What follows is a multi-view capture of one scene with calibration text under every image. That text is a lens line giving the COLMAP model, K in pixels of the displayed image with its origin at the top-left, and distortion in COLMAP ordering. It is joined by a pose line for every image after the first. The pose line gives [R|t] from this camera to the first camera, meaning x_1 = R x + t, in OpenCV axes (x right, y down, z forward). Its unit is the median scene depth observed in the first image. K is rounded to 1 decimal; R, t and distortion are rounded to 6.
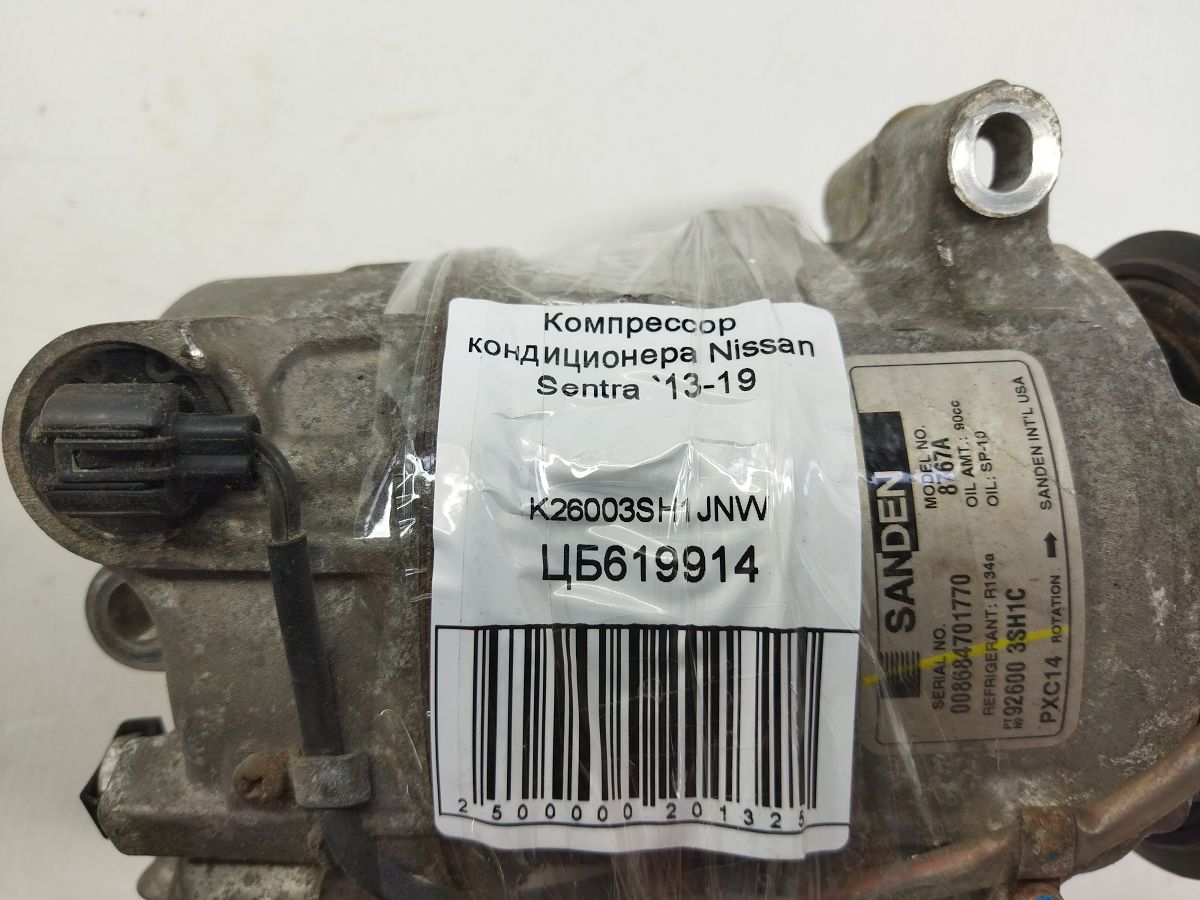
lens RADIAL K [[927.1, 0, 600.0], [0, 927.1, 450.0], [0, 0, 1]] dist [0.066538, -0.222161]
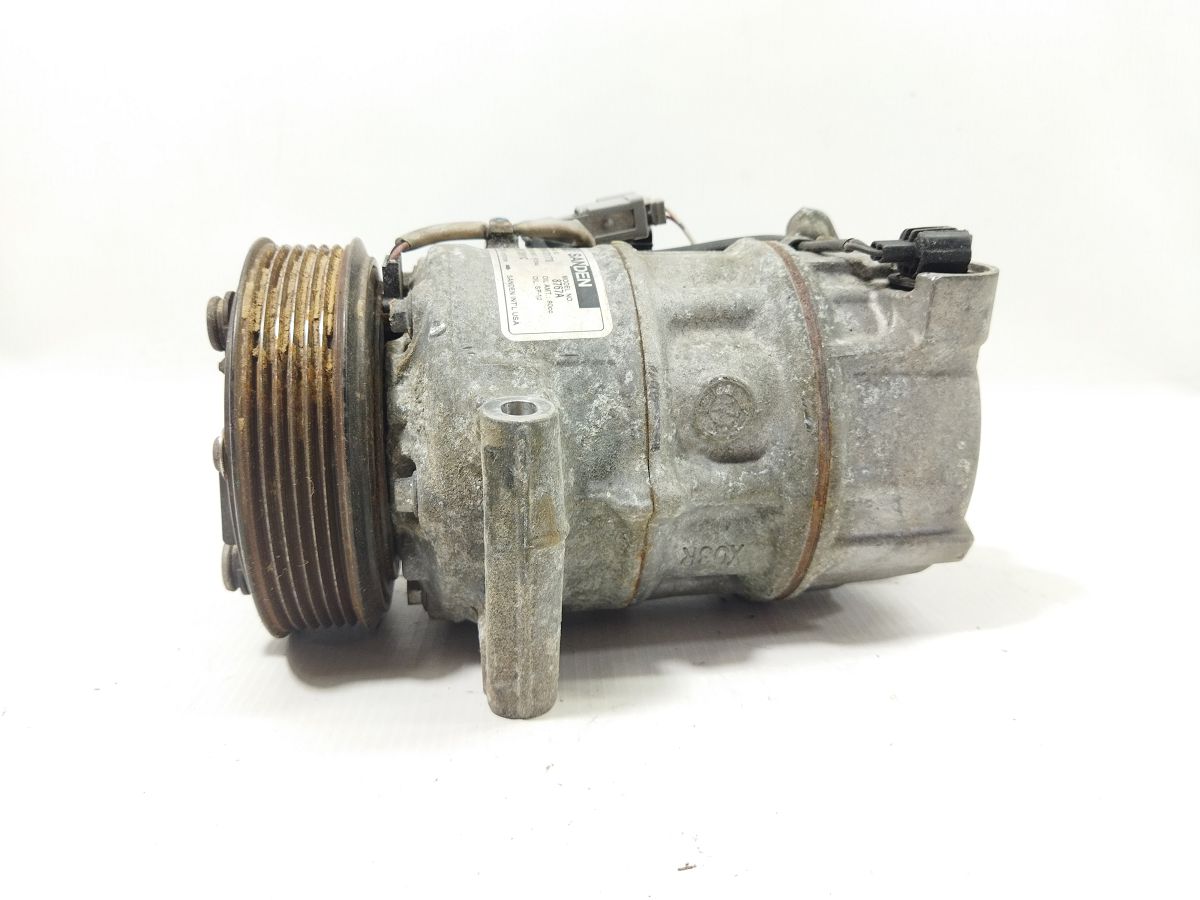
lens RADIAL K [[954.0, 0, 600.0], [0, 954.0, 450.0], [0, 0, 1]] dist [0.047705, -0.242839]
pose [[-0.989686, 0.033694, -0.139236, 0.590703], [-0.137756, -0.490555, 0.860453, -1.996210], [-0.039311, 0.870758, 0.490137, 0.283902]]
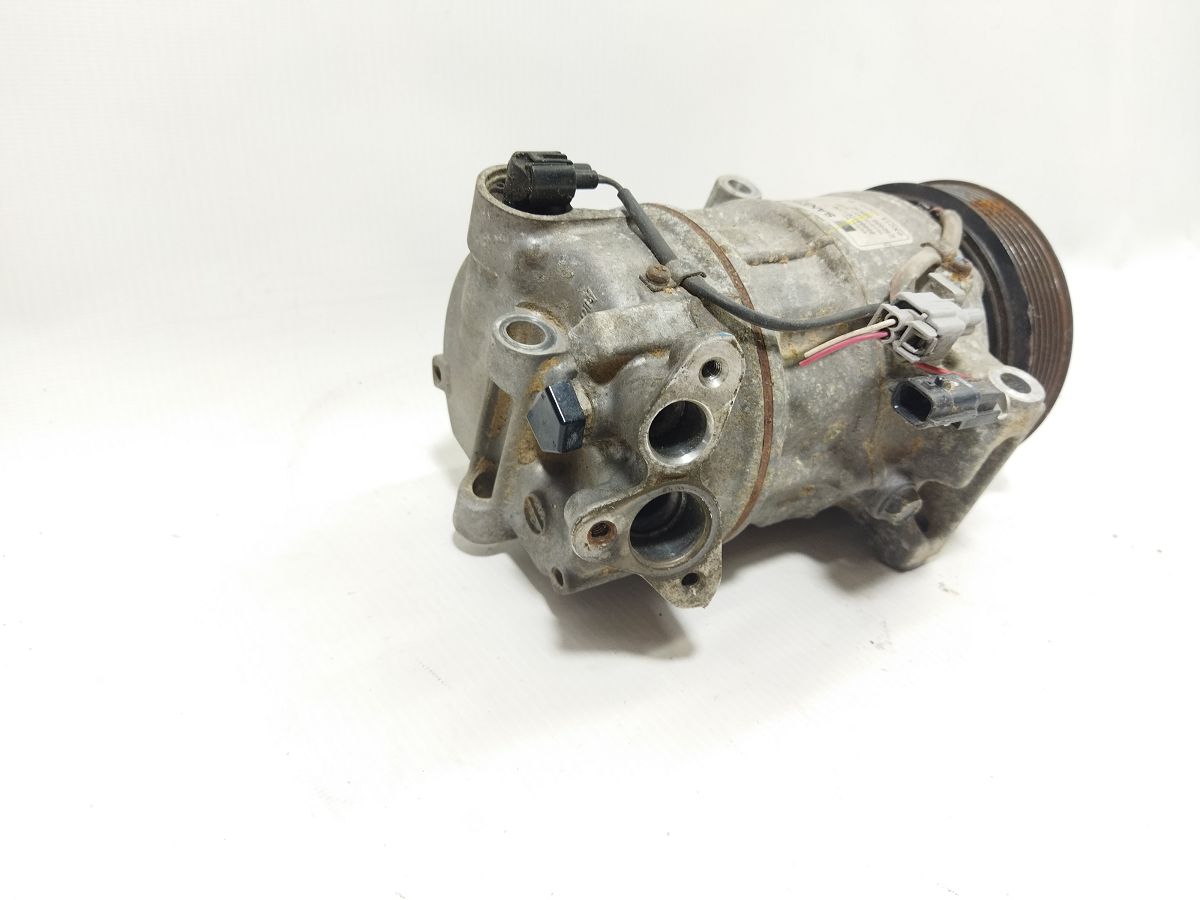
lens RADIAL K [[927.1, 0, 600.0], [0, 927.1, 450.0], [0, 0, 1]] dist [0.066538, -0.222161]
pose [[0.836498, -0.178685, 0.518018, -1.605967], [0.523153, 0.541685, -0.657942, 1.847659], [-0.163038, 0.821370, 0.546598, 0.244303]]
